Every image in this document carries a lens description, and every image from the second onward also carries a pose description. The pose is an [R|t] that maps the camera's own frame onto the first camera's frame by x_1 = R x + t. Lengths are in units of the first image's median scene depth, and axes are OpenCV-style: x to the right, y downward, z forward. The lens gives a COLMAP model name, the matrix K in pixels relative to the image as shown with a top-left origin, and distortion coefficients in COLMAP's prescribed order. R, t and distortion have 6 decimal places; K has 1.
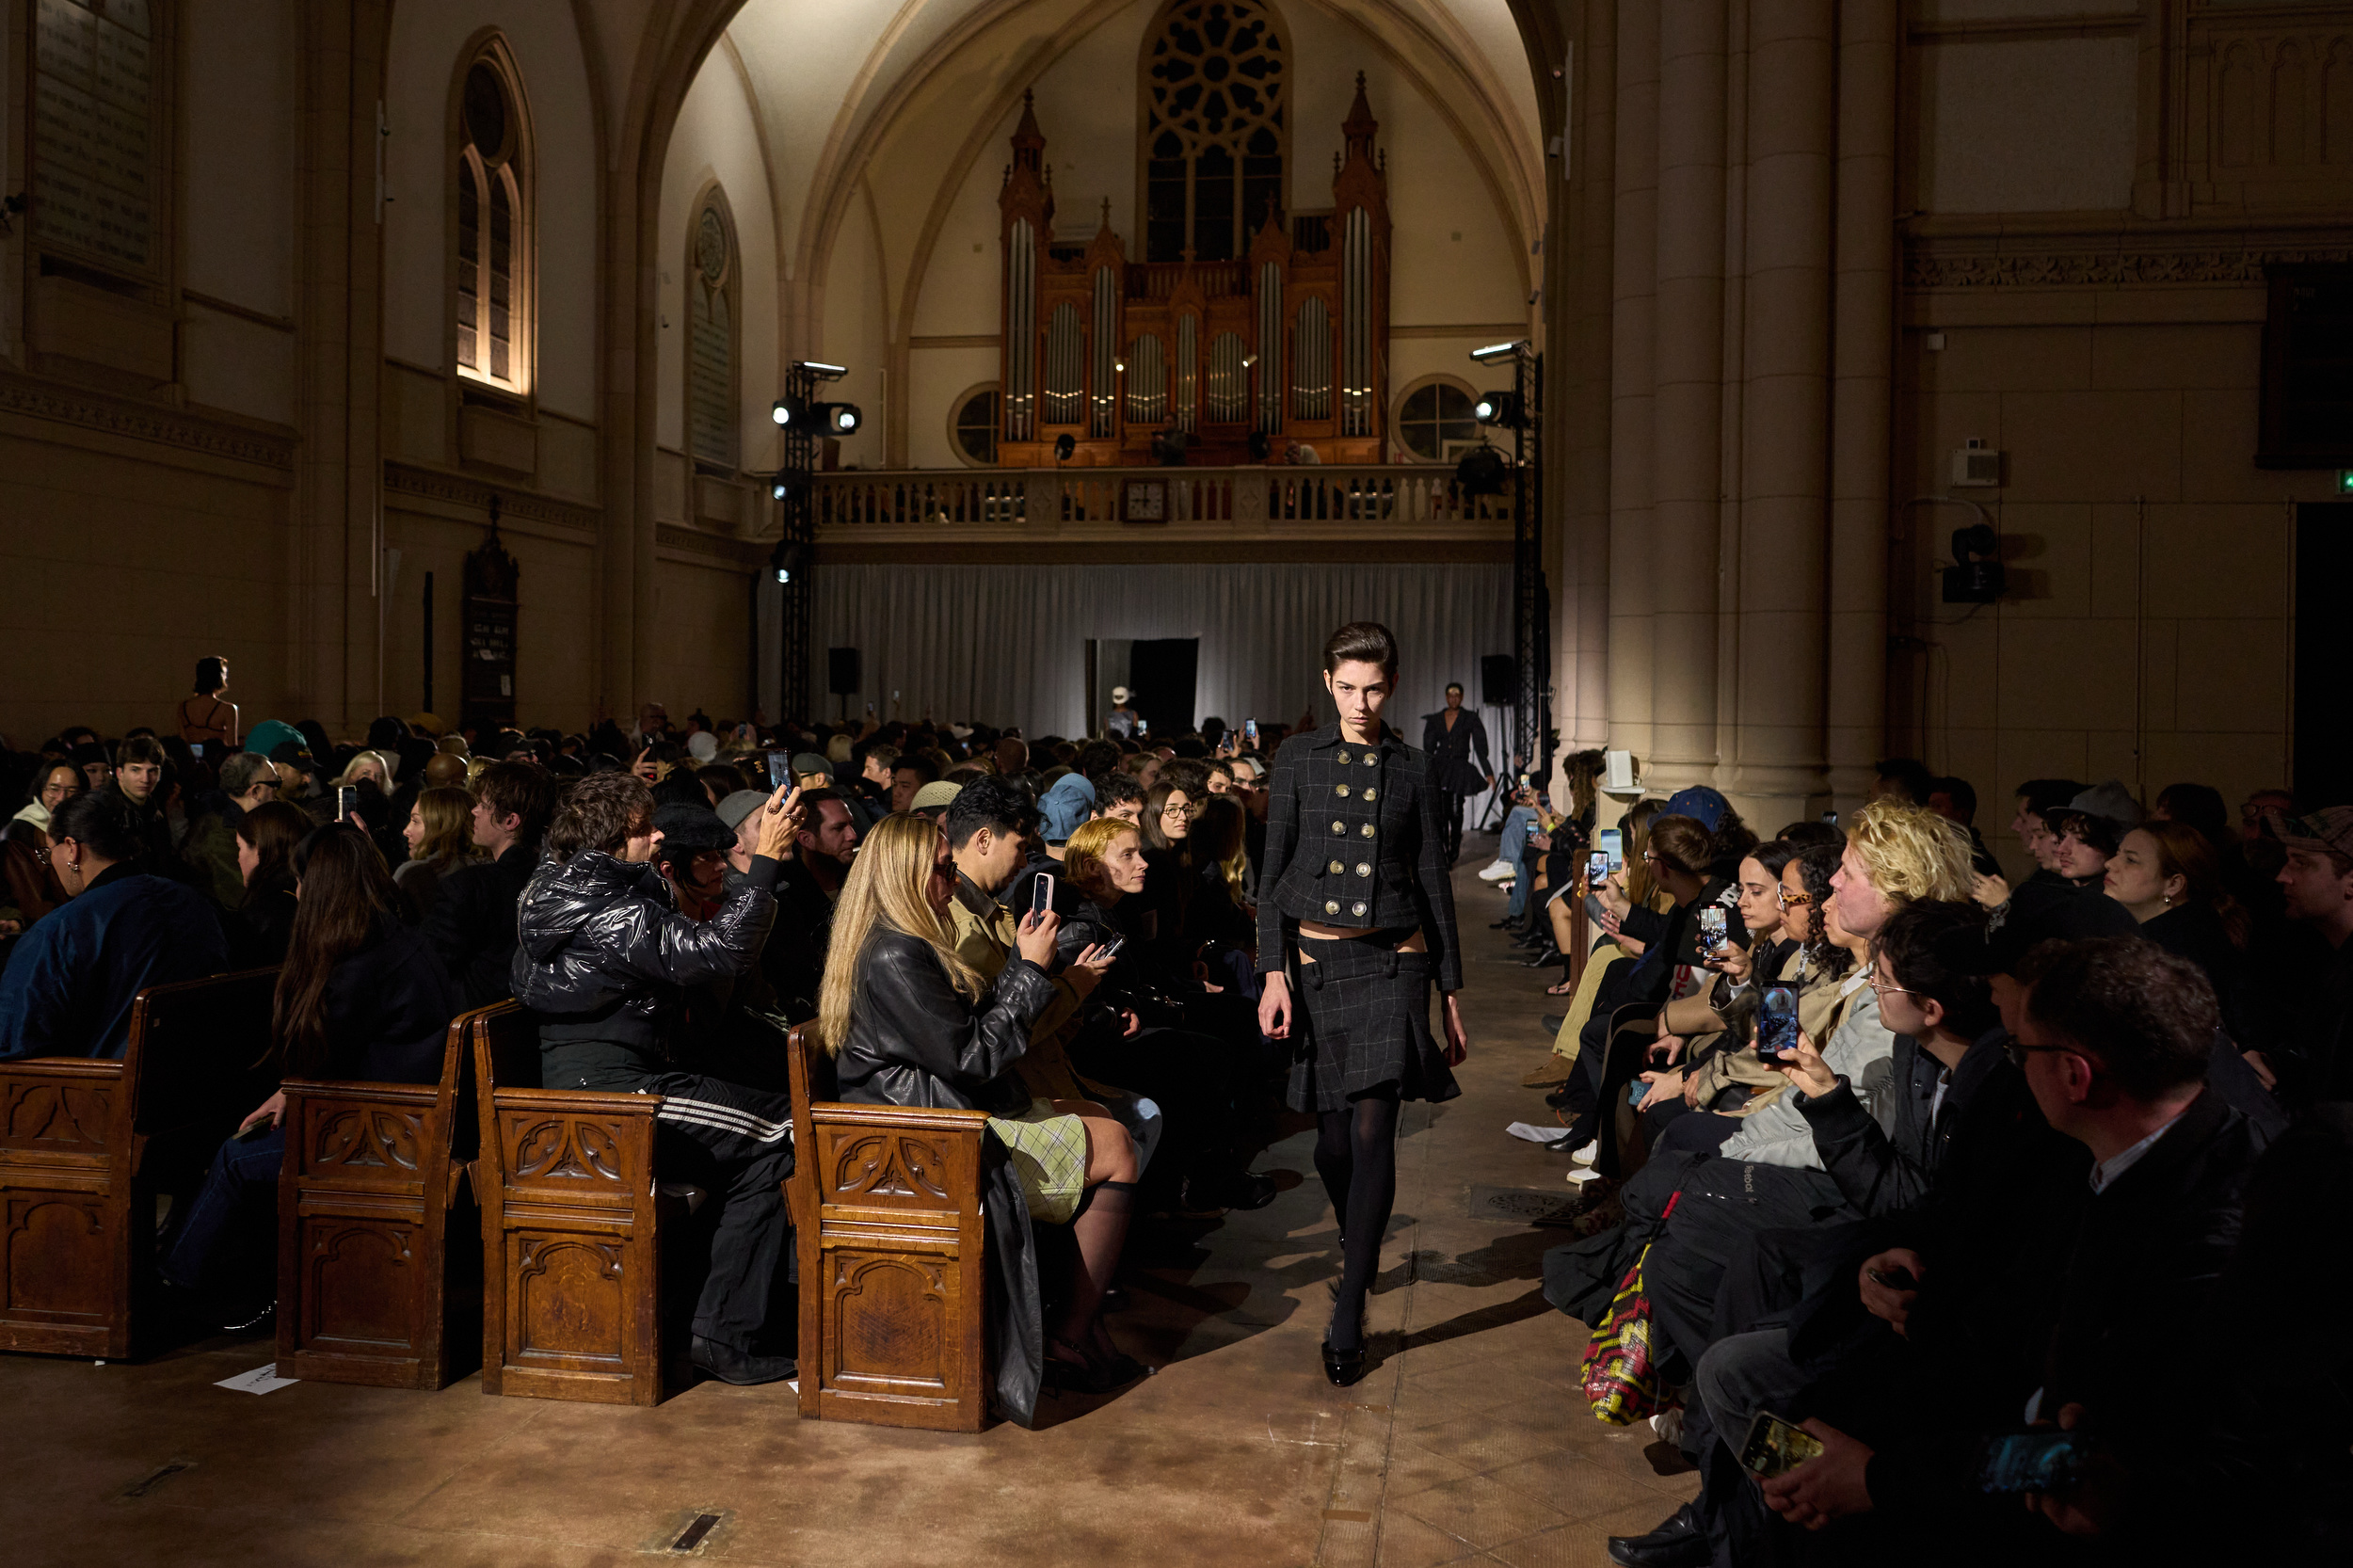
lens RADIAL K [[2052.6, 0, 1082.4], [0, 2052.6, 739.2], [0, 0, 1]] dist [-0.020148, 0.024069]
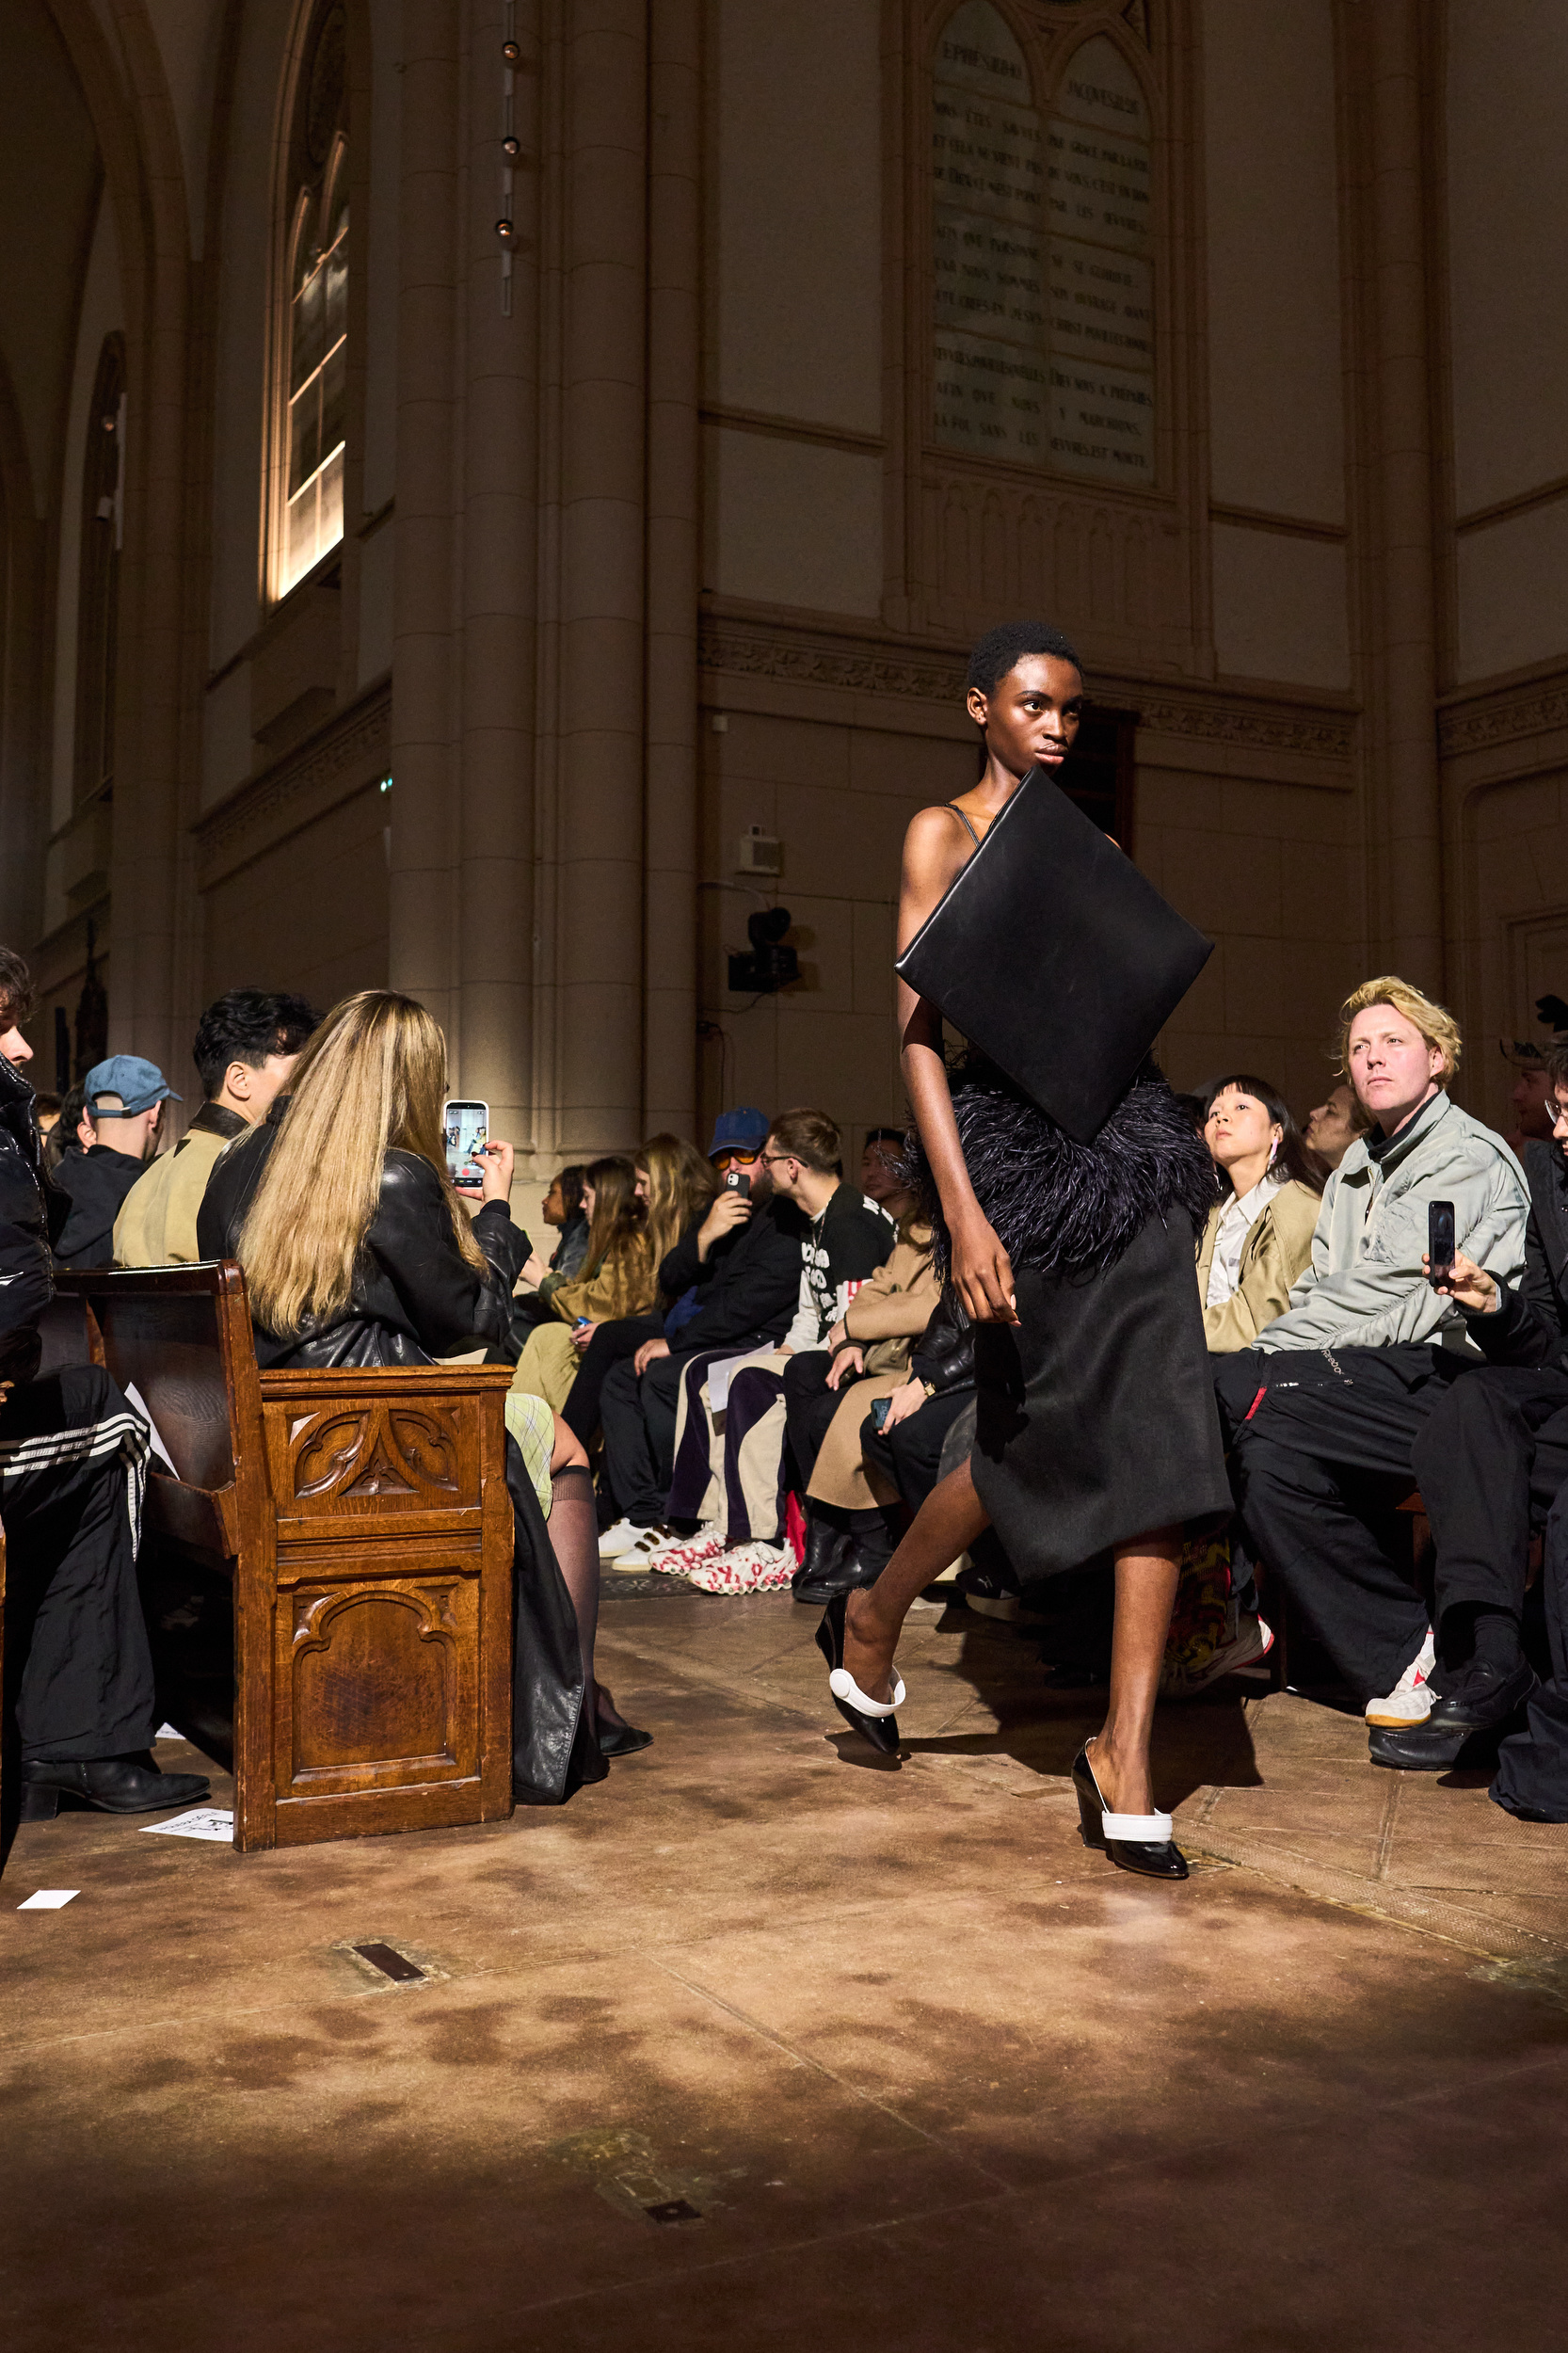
lens RADIAL K [[2260.3, 0, 869.9], [0, 2260.3, 1130.1], [0, 0, 1]] dist [-0.001509, 0.000000]
pose [[0.767271, 0.020955, 0.640981, -0.084500], [0.028302, 0.997386, -0.066484, 0.028585], [-0.640699, 0.069152, 0.764672, 0.055241]]
